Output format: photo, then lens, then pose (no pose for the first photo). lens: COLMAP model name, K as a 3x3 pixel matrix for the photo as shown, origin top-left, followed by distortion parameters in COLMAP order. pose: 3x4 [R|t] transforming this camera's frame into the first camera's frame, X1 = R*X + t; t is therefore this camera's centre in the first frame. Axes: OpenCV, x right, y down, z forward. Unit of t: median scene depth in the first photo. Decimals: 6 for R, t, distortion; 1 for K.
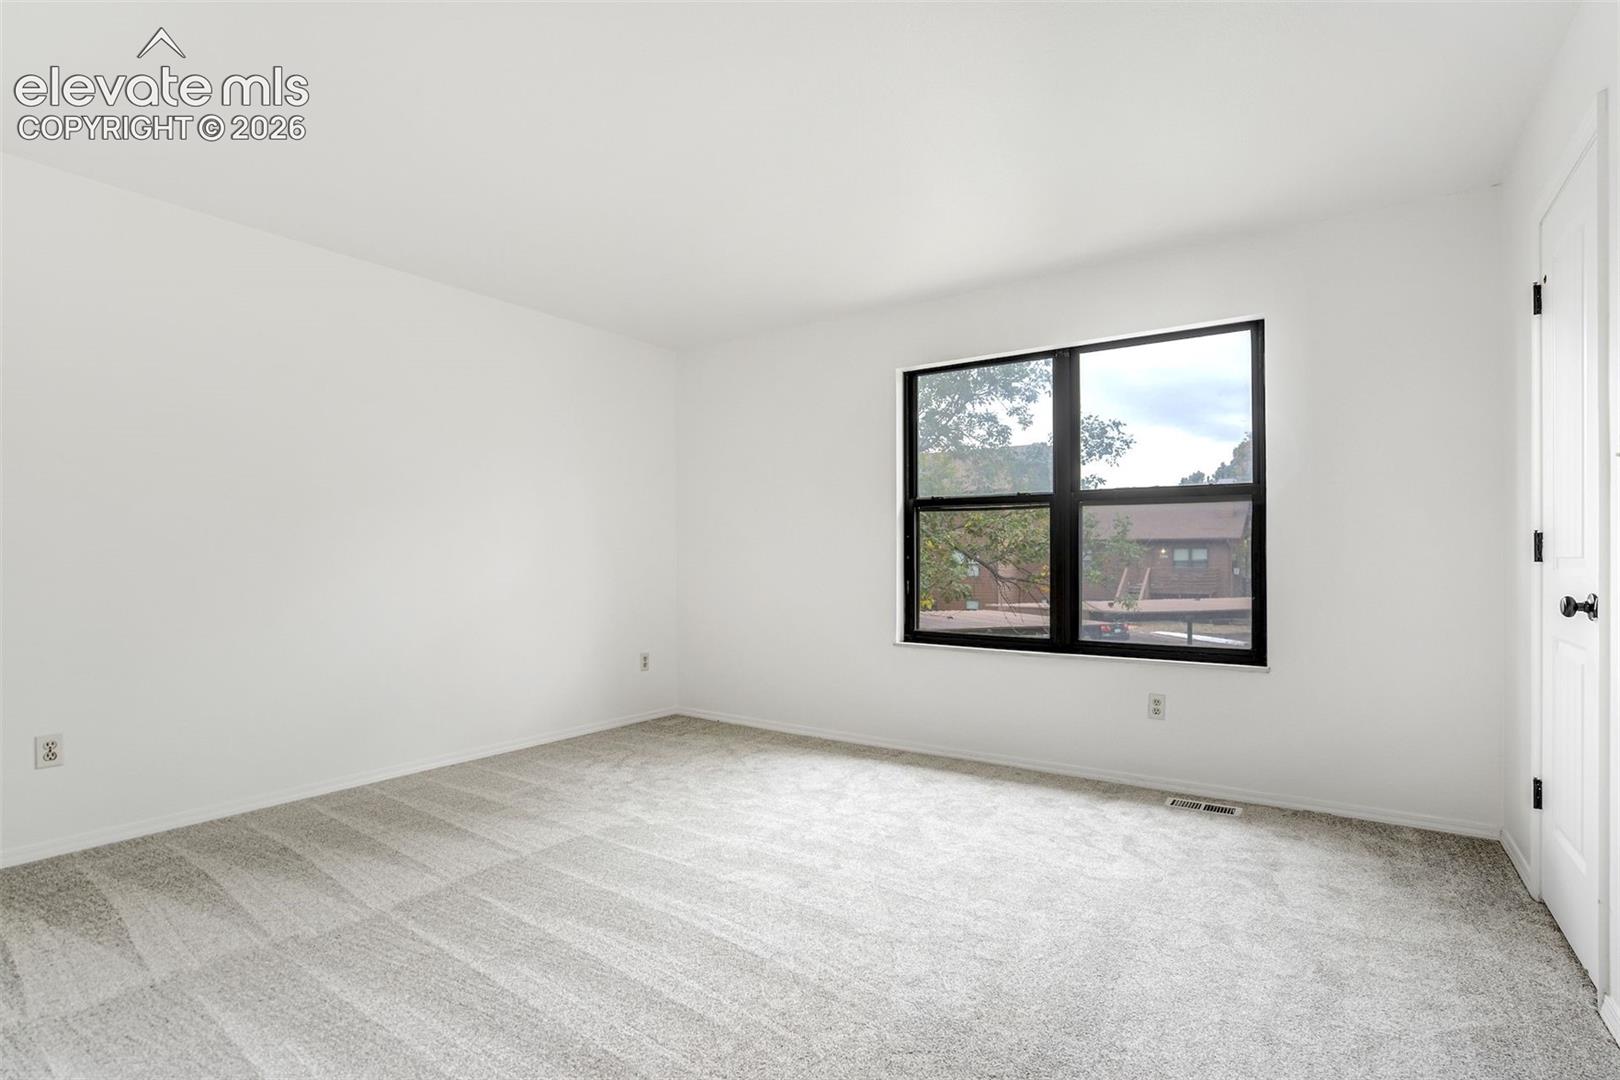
lens RADIAL K [[794.8, 0, 817.0], [0, 794.8, 564.7], [0, 0, 1]] dist [-0.046096, 0.028862]
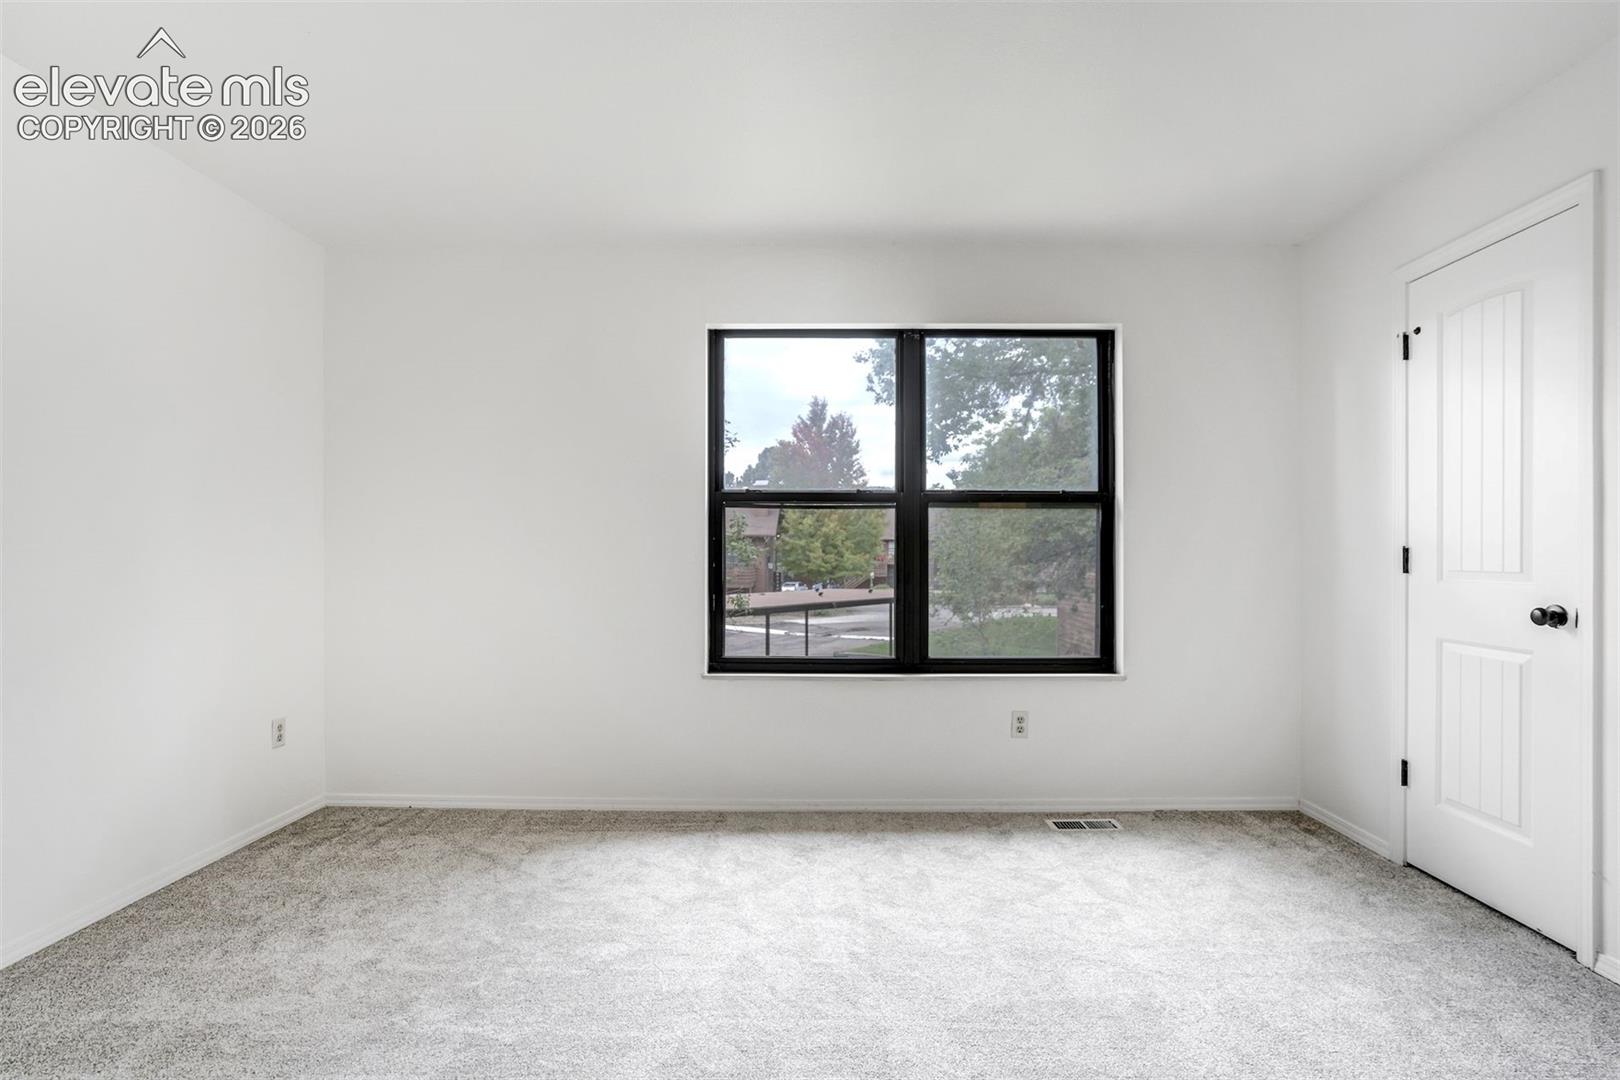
lens RADIAL K [[797.2, 0, 822.7], [0, 797.2, 558.8], [0, 0, 1]] dist [-0.019787, 0.001874]
pose [[0.824494, -0.001921, 0.565868, -0.285192], [0.002412, 0.999997, -0.000119, -0.016792], [-0.565866, 0.001463, 0.824496, 0.330601]]
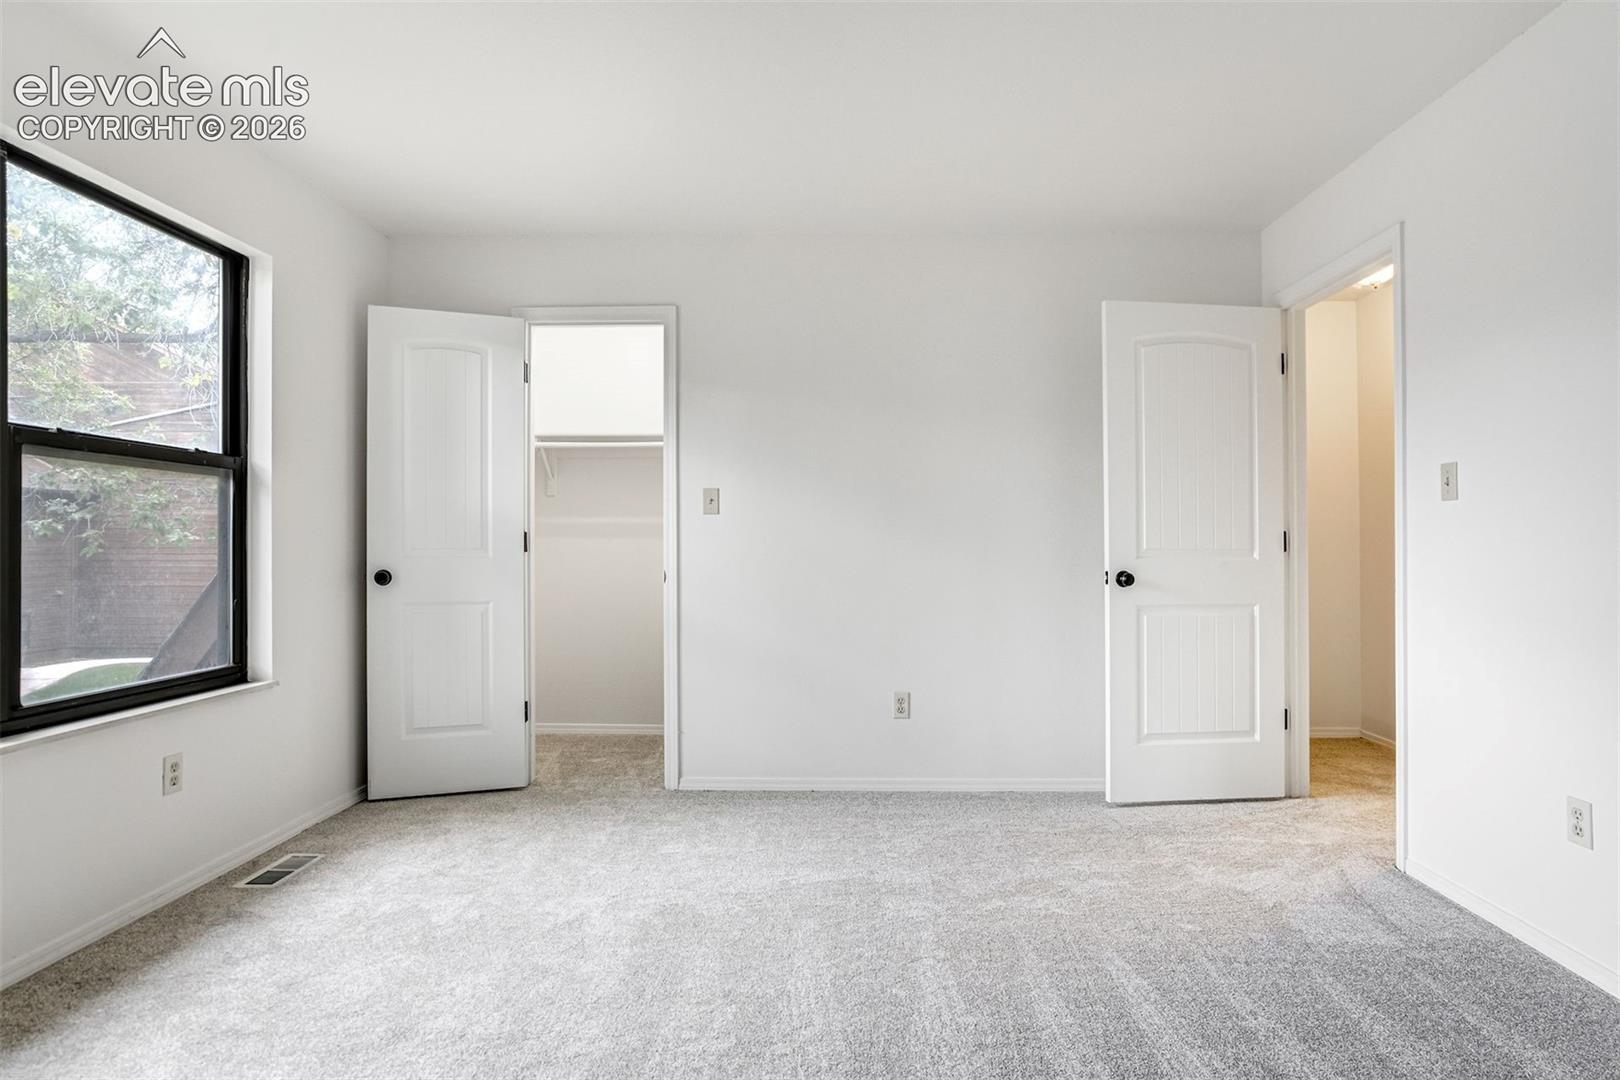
lens RADIAL K [[852.9, 0, 864.4], [0, 852.9, 534.6], [0, 0, 1]] dist [-0.042707, 0.027773]
pose [[-0.581973, 0.007095, 0.813177, -0.459175], [0.000989, 0.999967, -0.008017, -0.014818], [-0.813208, -0.003861, -0.581961, 0.888994]]
